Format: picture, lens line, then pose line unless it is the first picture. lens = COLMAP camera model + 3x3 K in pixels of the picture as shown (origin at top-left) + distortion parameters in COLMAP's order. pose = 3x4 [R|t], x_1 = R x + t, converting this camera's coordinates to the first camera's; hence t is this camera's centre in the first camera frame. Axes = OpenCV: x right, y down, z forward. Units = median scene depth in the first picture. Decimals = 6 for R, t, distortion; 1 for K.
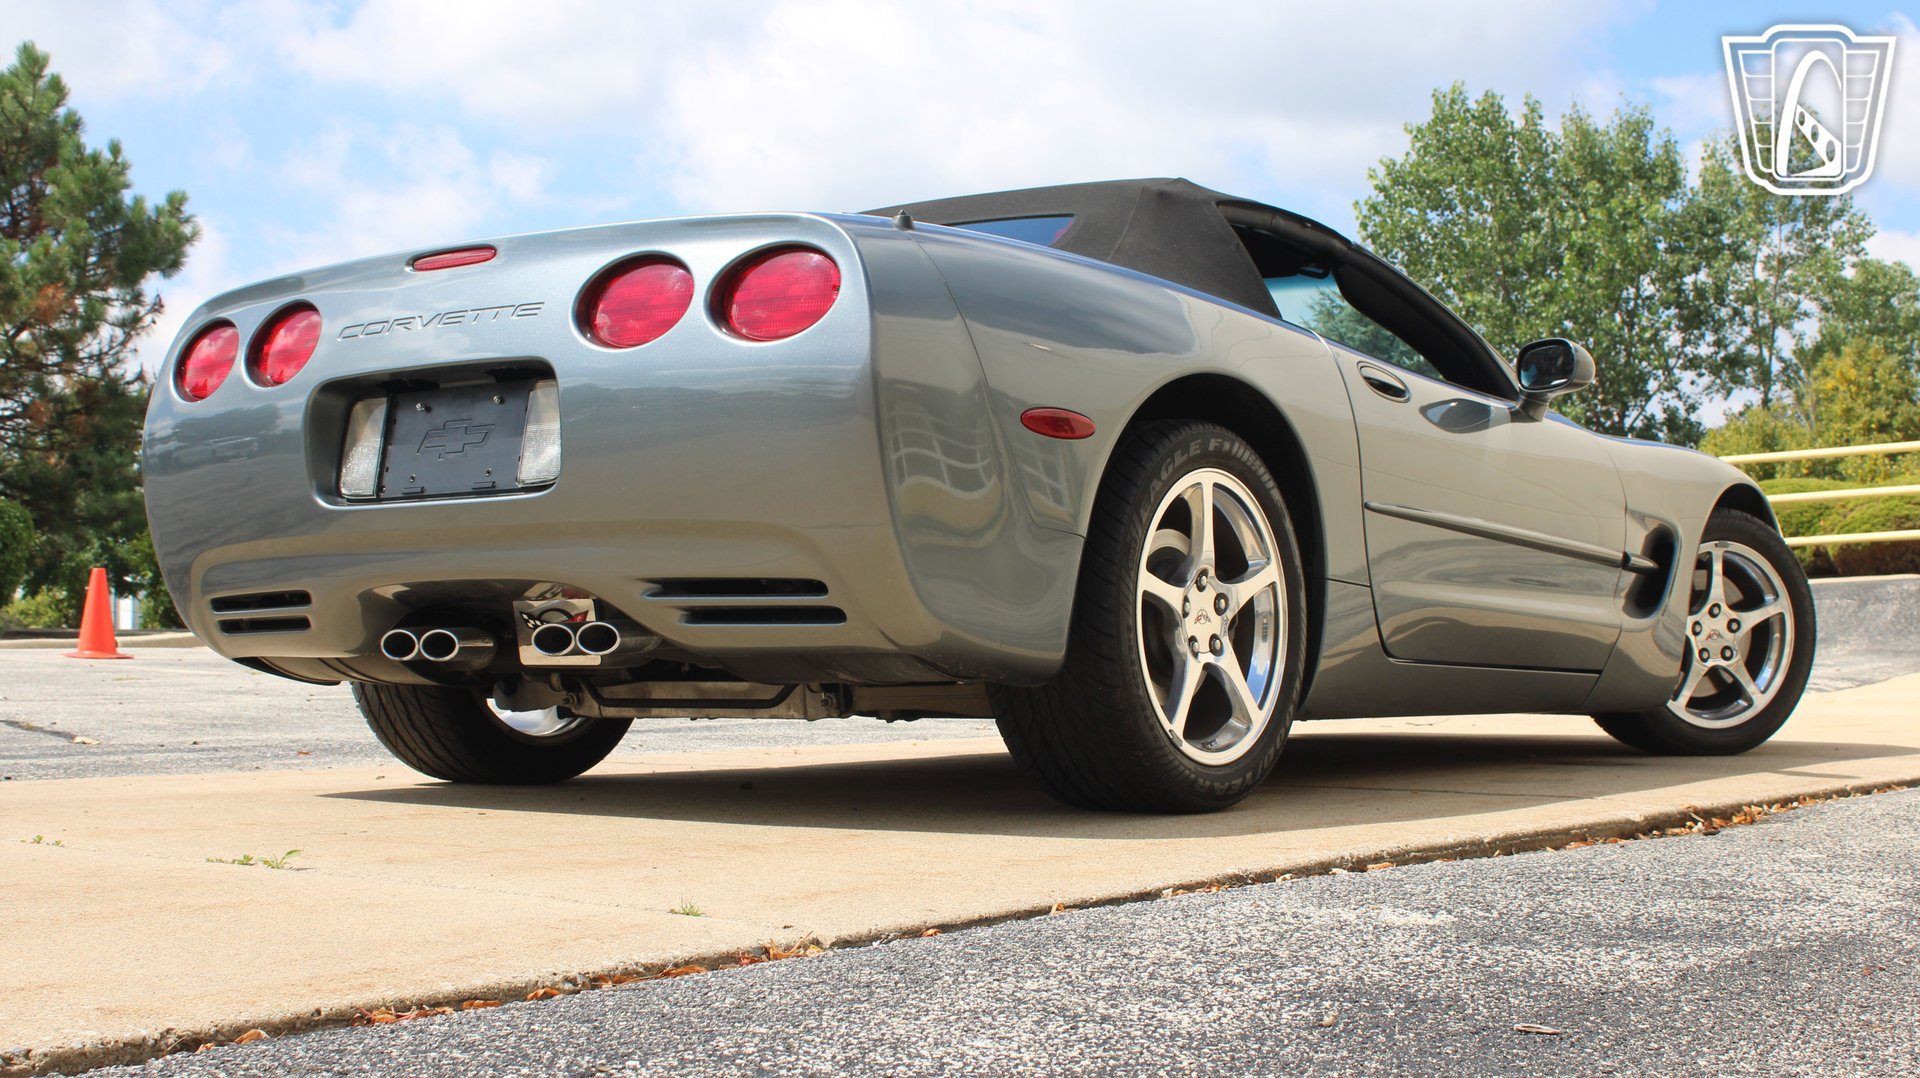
lens RADIAL K [[2478.4, 0, 904.9], [0, 2478.4, 588.2], [0, 0, 1]] dist [-0.028590, 0.000000]
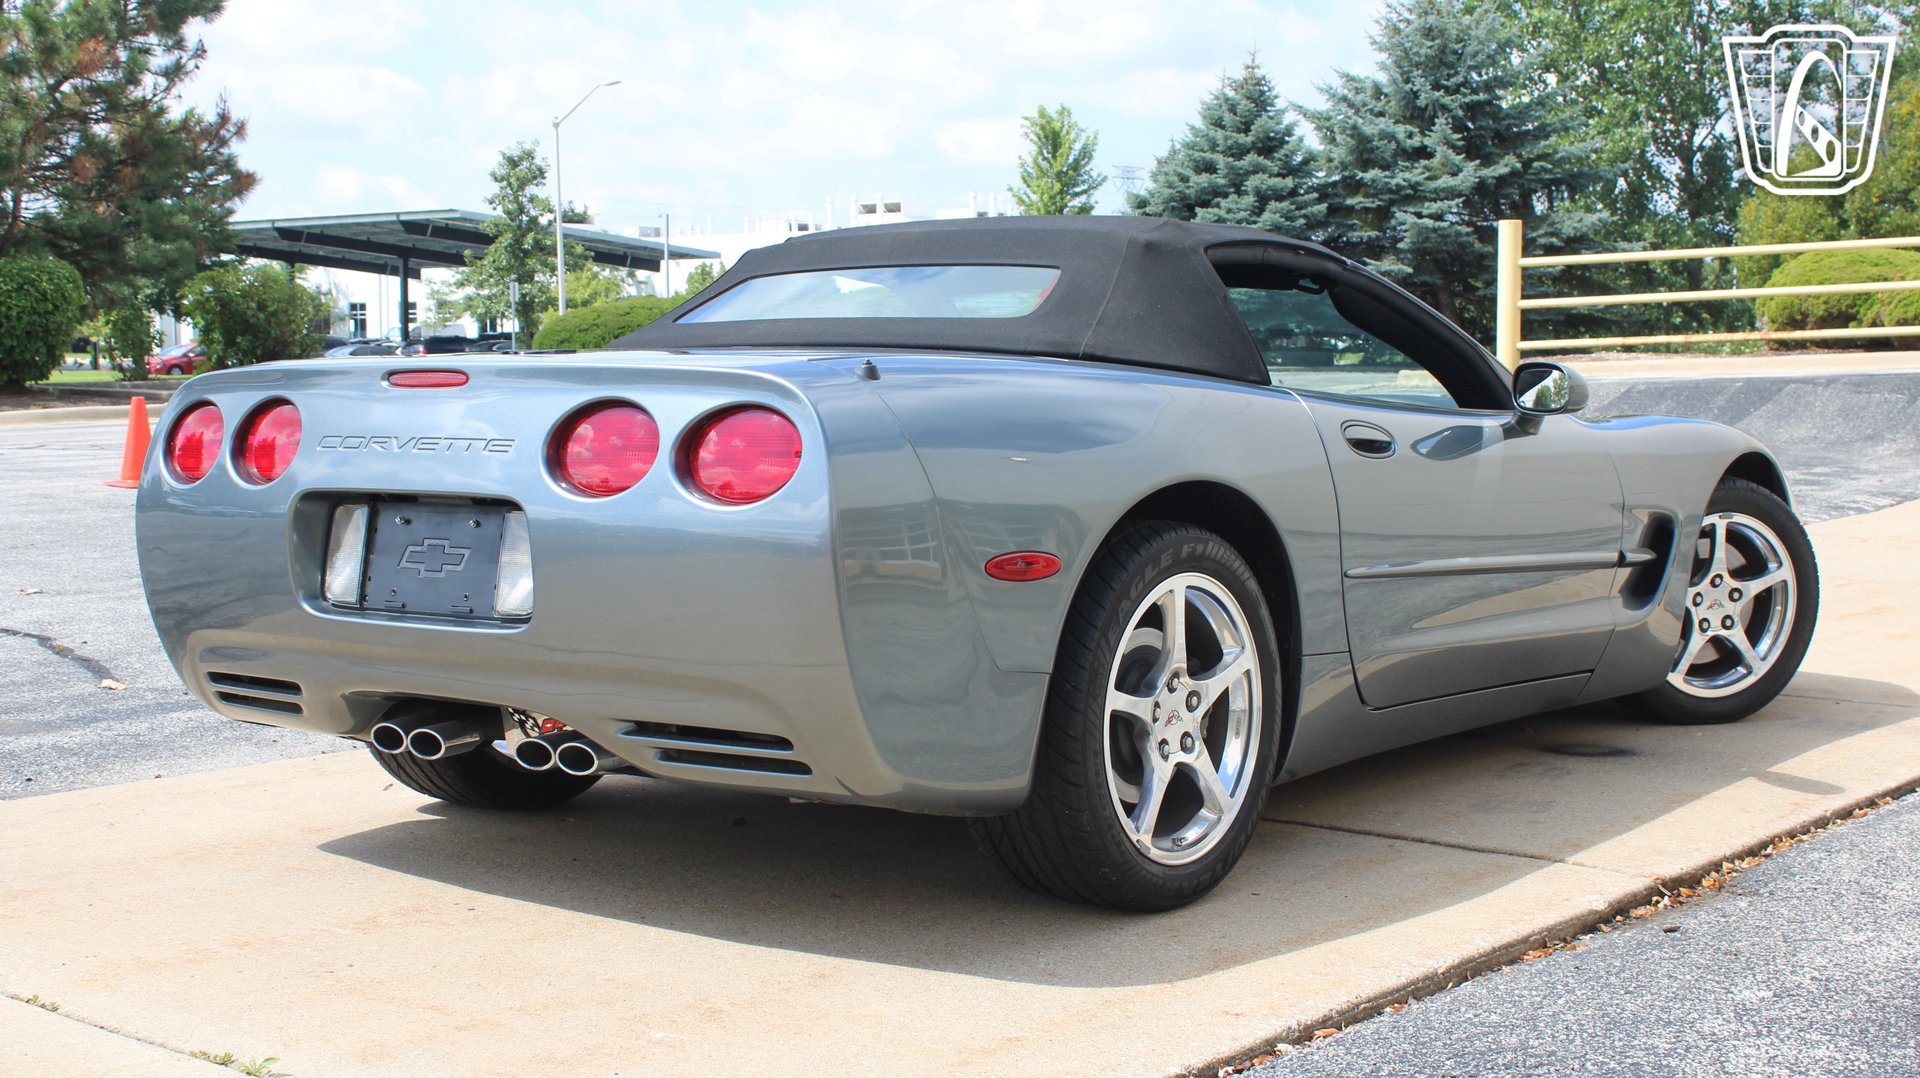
lens RADIAL K [[2475.4, 0, 904.9], [0, 2475.4, 580.3], [0, 0, 1]] dist [-0.021136, 0.000000]
pose [[0.999707, -0.001047, -0.024171, 0.032470], [0.003839, 0.993271, 0.115753, -0.151881], [0.023887, -0.115812, 0.992984, -0.002618]]
